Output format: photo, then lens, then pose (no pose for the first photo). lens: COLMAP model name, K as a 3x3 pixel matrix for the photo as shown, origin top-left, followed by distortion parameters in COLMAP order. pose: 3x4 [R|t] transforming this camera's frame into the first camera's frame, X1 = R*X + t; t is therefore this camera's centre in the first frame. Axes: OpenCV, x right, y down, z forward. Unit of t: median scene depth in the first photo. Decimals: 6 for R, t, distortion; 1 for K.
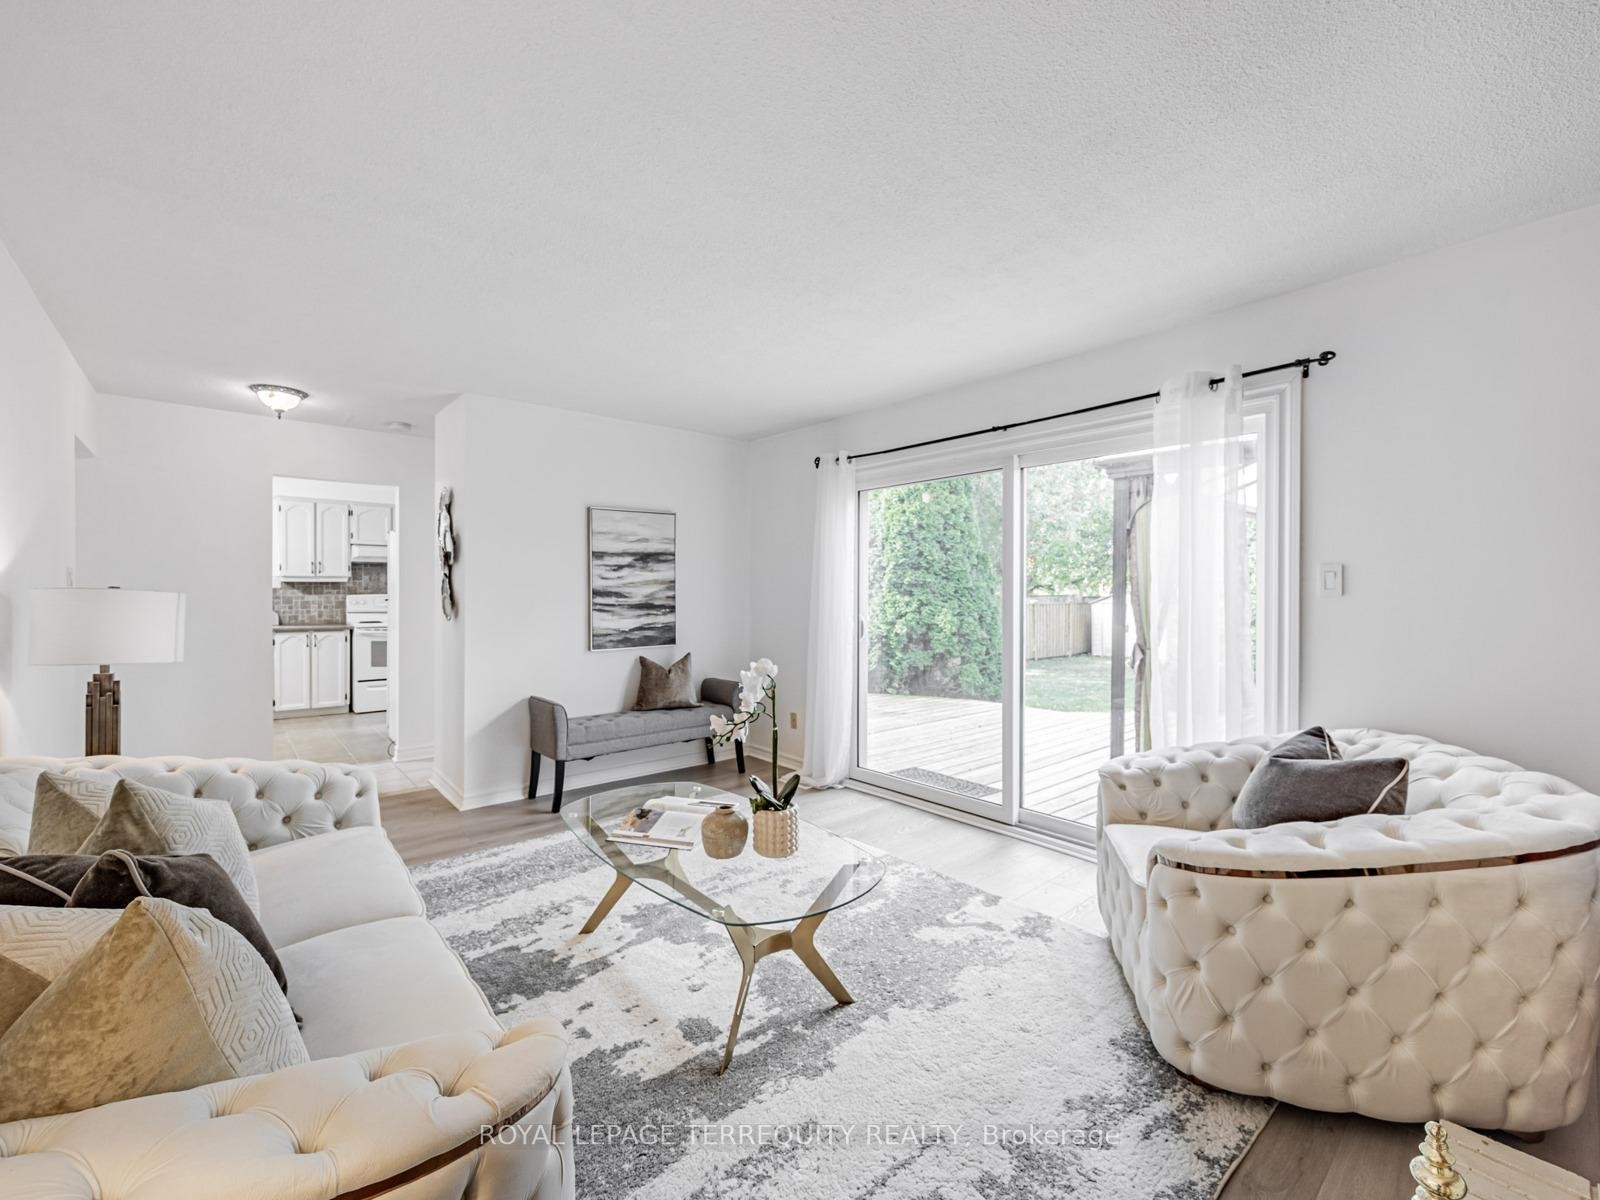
lens RADIAL K [[681.1, 0, 800.0], [0, 681.1, 600.0], [0, 0, 1]] dist [-0.002216, -0.000297]
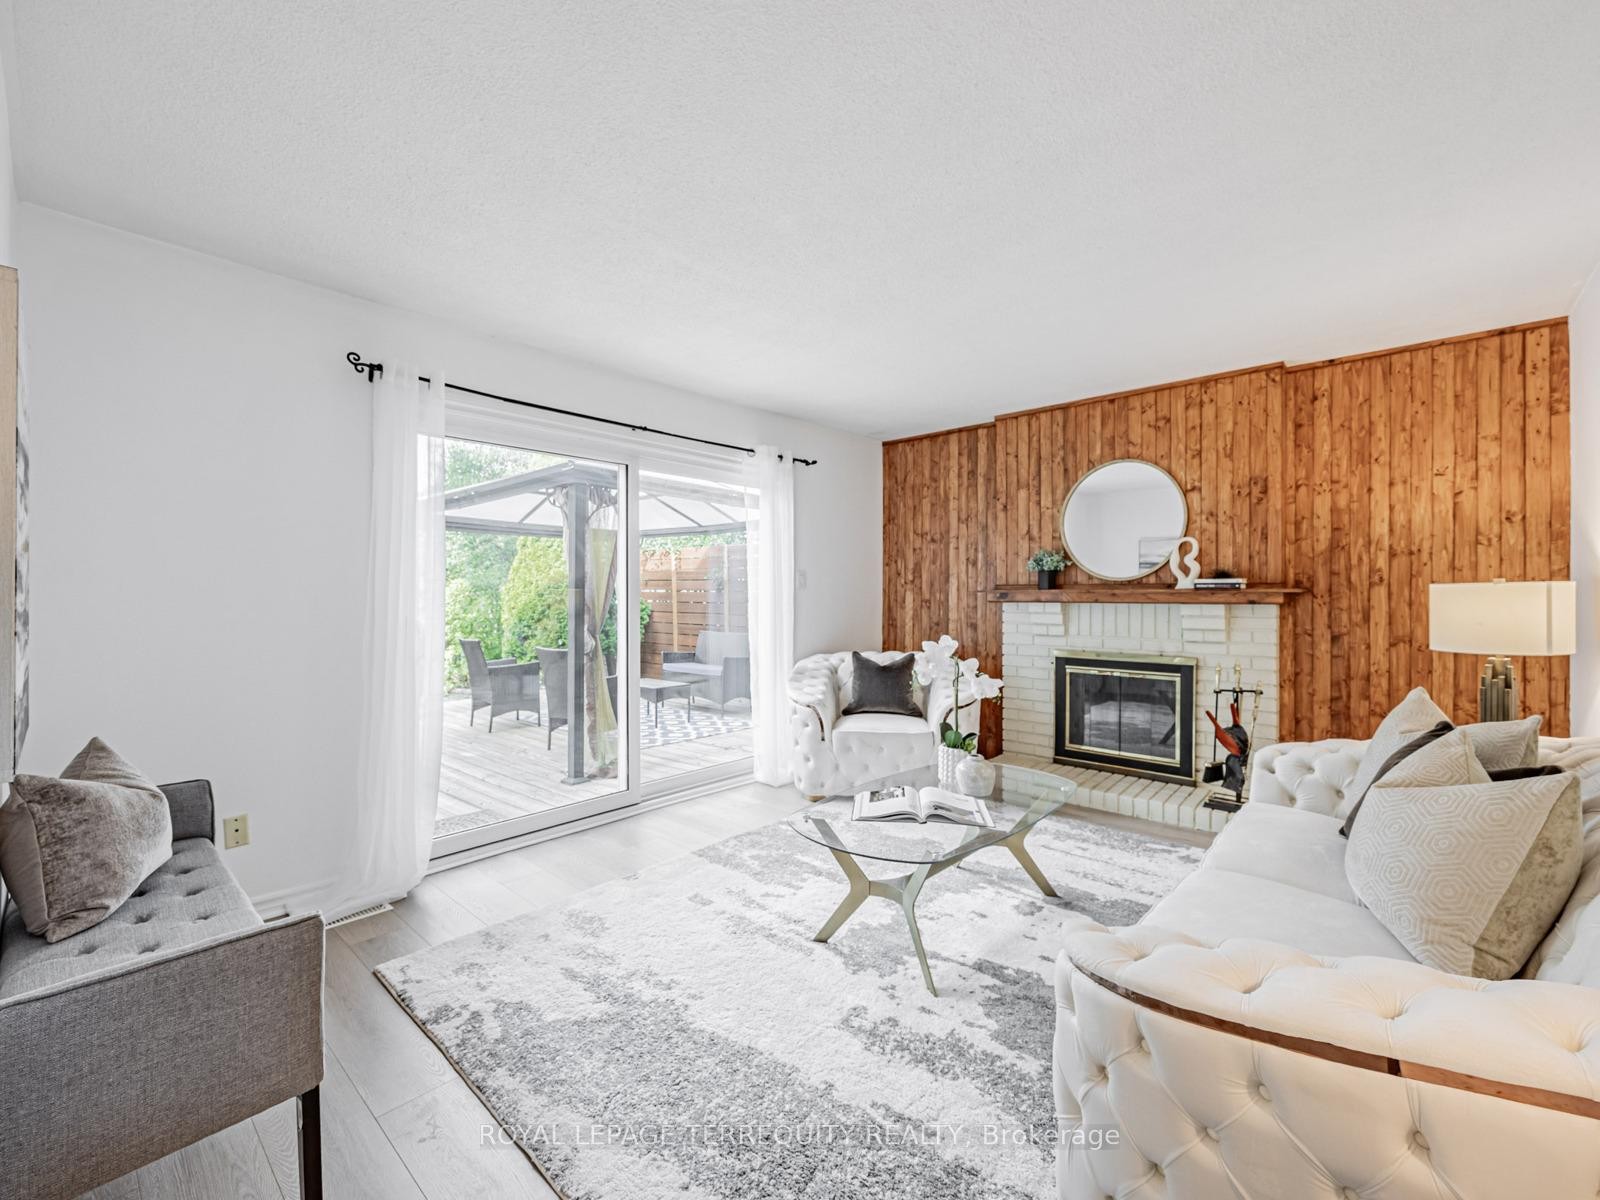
lens RADIAL K [[690.6, 0, 793.3], [0, 690.6, 598.4], [0, 0, 1]] dist [-0.010712, 0.000280]
pose [[-0.126785, -0.013025, 0.991845, -0.937347], [0.009778, 0.999849, 0.014380, -0.002677], [-0.991882, 0.011522, -0.126639, 1.065477]]
